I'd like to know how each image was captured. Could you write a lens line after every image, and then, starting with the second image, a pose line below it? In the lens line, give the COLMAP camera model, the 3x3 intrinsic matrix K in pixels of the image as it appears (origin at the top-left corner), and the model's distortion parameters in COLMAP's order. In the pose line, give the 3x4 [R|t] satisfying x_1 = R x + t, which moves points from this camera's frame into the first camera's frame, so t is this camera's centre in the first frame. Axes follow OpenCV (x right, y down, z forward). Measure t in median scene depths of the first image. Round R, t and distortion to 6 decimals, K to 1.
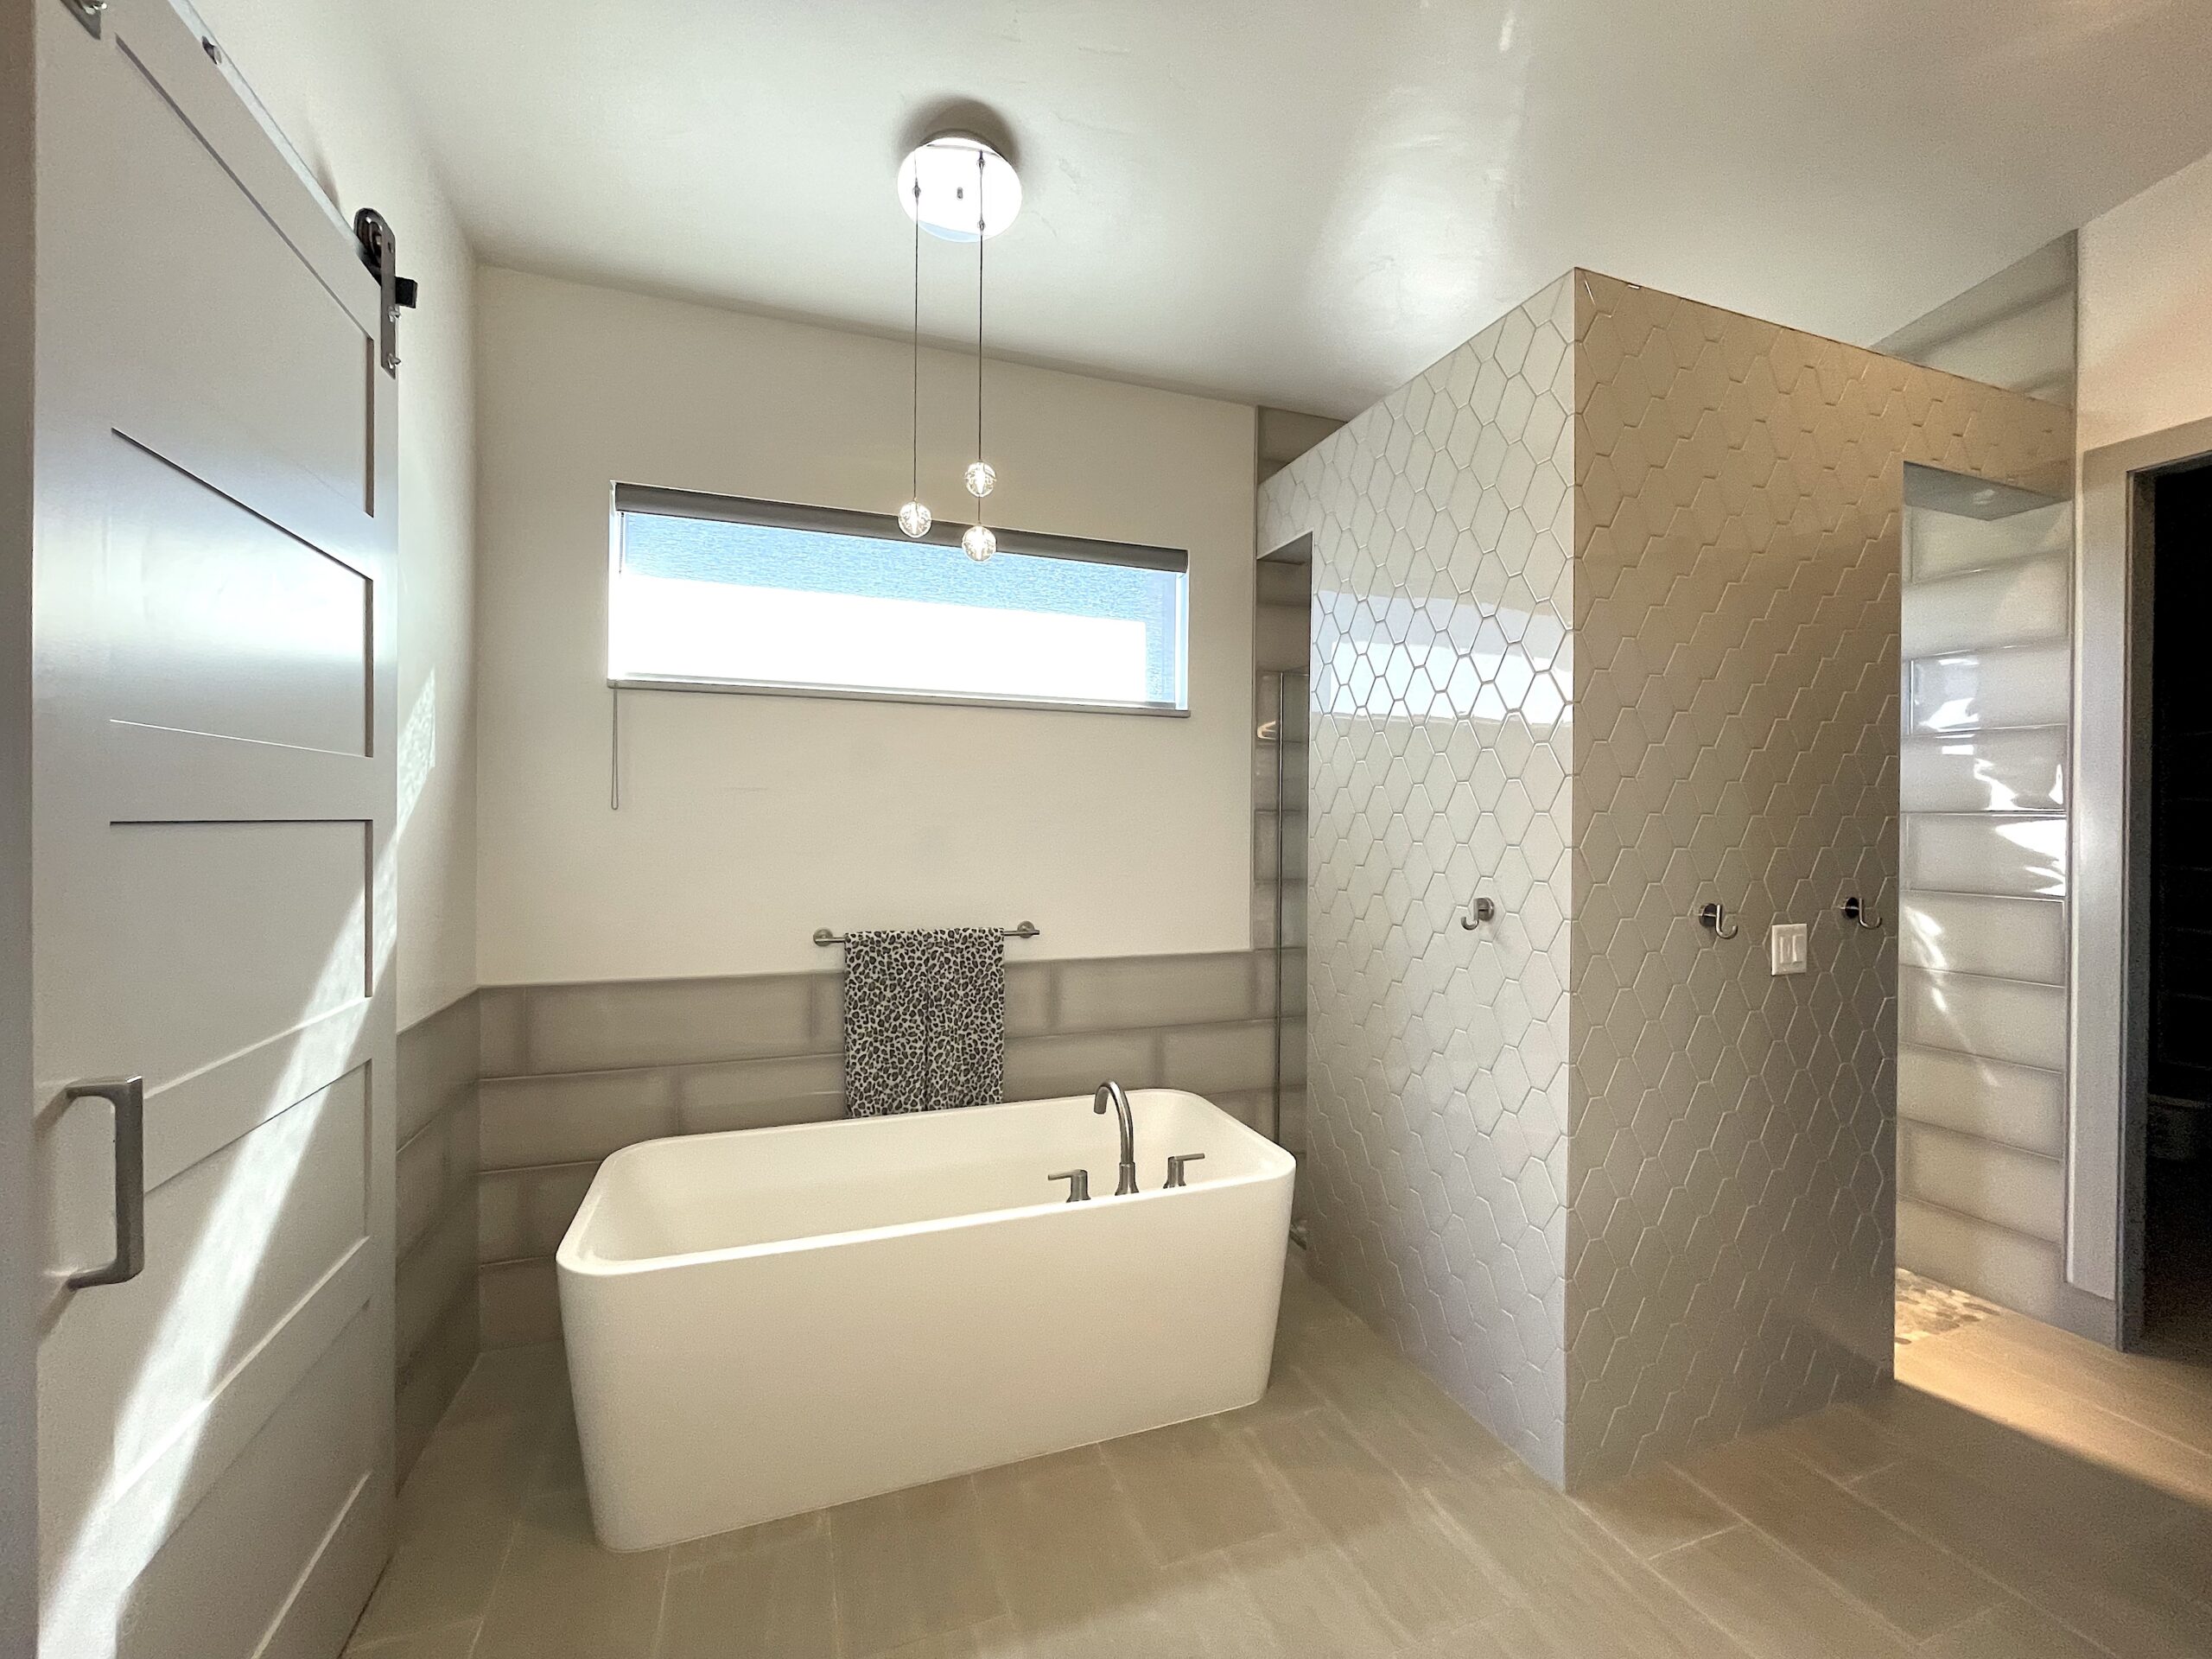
lens RADIAL K [[904.5, 0, 1092.6], [0, 904.5, 830.0], [0, 0, 1]] dist [0.011484, 0.000637]
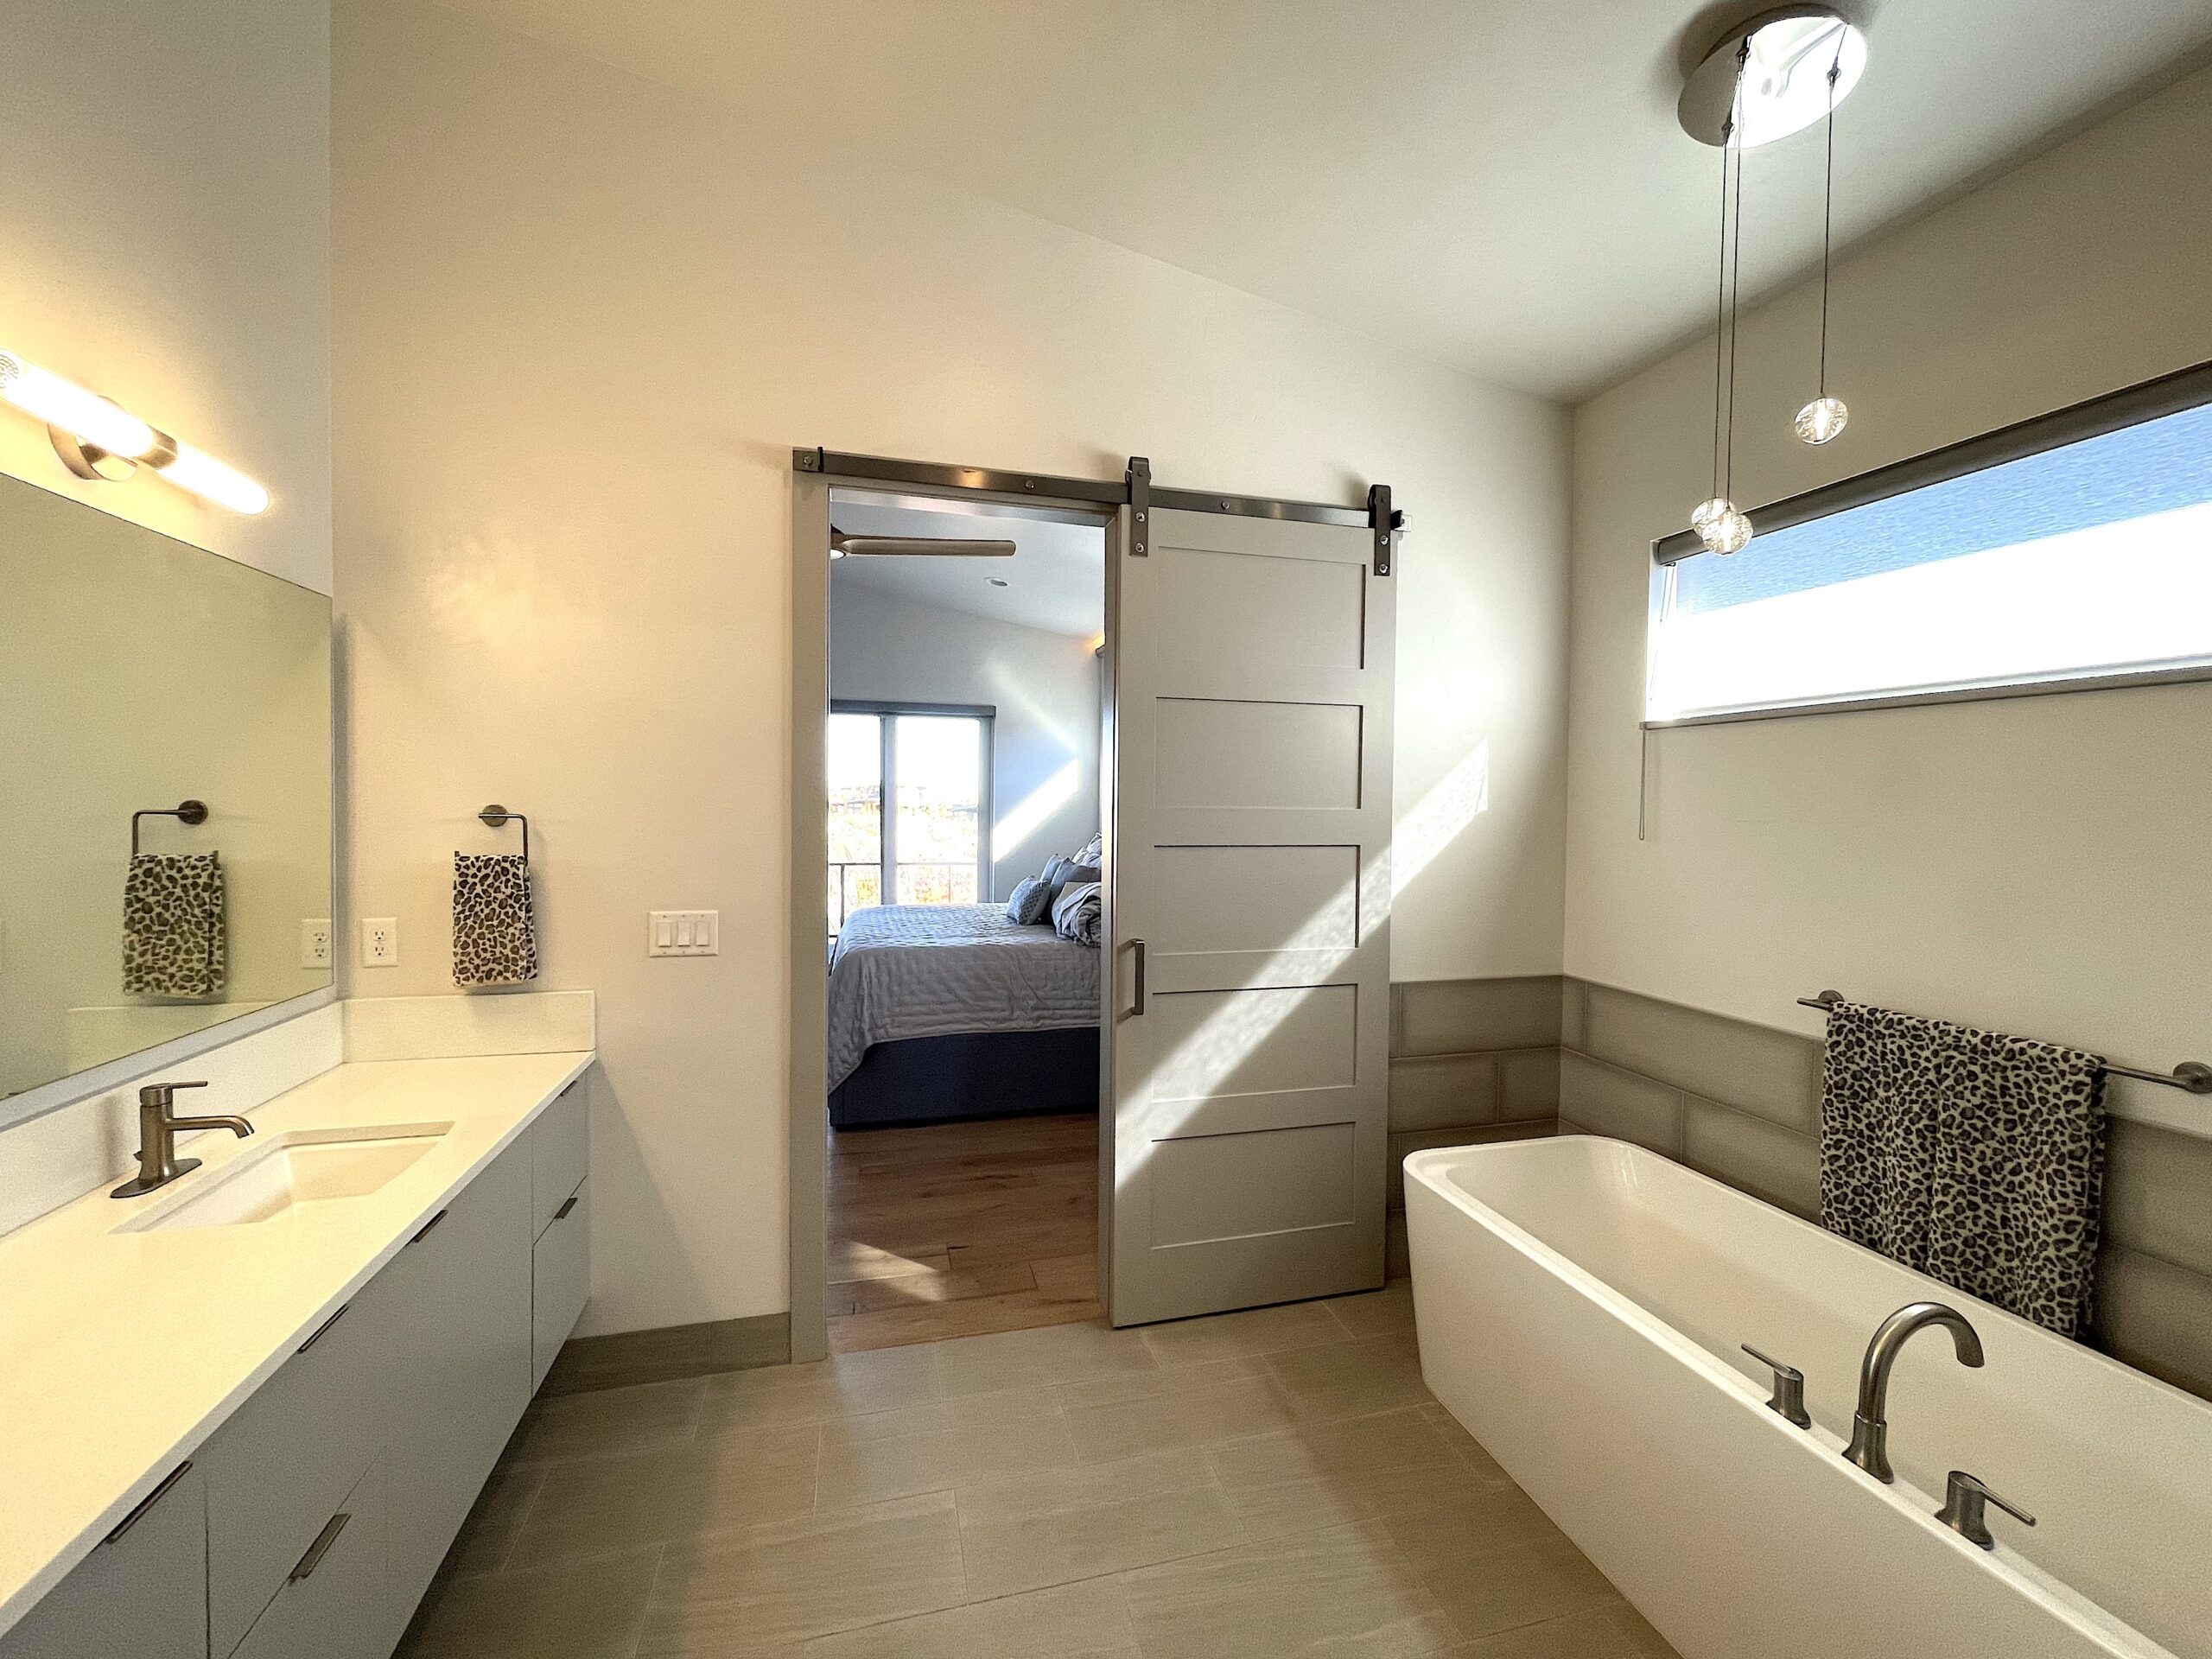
lens RADIAL K [[904.5, 0, 1104.4], [0, 904.5, 823.0], [0, 0, 1]] dist [0.011484, 0.000637]
pose [[-0.077132, 0.022924, -0.996757, 0.644477], [-0.016951, 0.999561, 0.024301, -0.058902], [0.996877, 0.018771, -0.076710, 0.441534]]
